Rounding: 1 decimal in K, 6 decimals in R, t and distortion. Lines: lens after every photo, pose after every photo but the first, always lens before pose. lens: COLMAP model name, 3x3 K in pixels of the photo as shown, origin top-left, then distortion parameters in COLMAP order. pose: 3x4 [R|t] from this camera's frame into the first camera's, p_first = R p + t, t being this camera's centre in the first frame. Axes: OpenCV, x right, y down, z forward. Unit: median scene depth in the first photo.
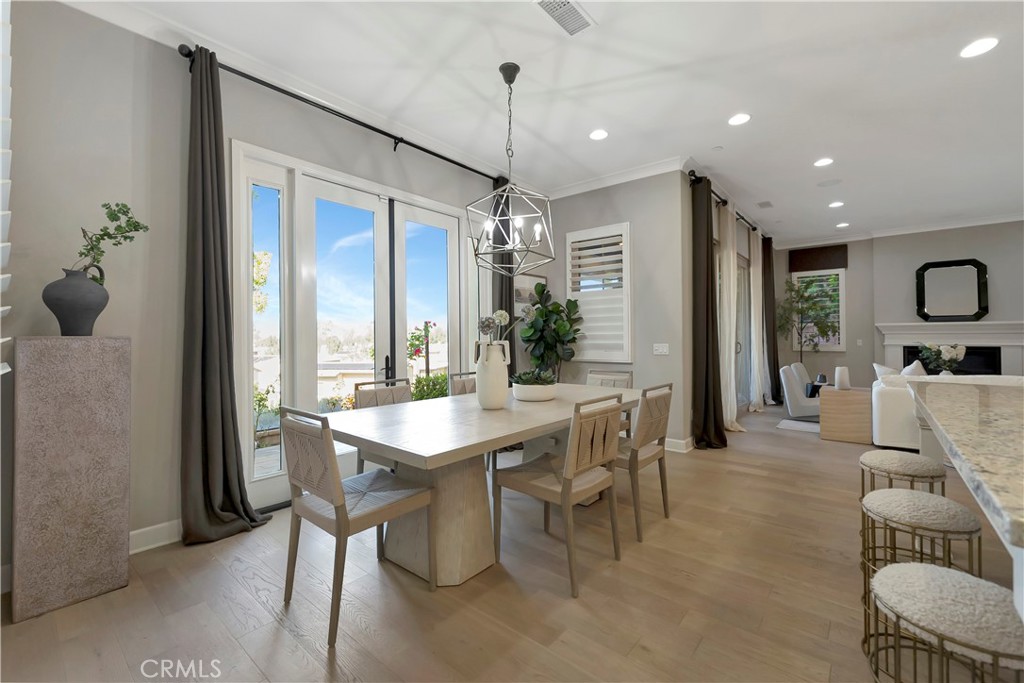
lens RADIAL K [[431.1, 0, 520.1], [0, 431.1, 342.8], [0, 0, 1]] dist [0.000474, 0.000285]
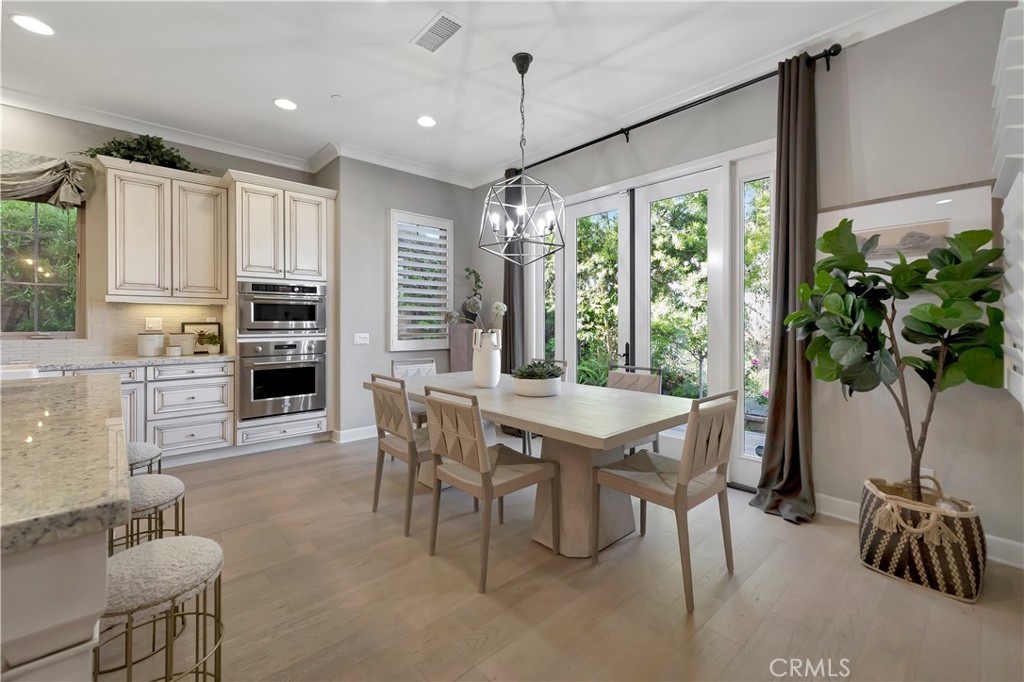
lens RADIAL K [[431.1, 0, 520.1], [0, 431.1, 342.3], [0, 0, 1]] dist [0.000474, 0.000285]
pose [[-0.130134, 0.050709, -0.990199, 0.772298], [-0.008984, 0.998590, 0.052319, -0.023792], [0.991456, 0.015705, -0.129494, 0.881701]]
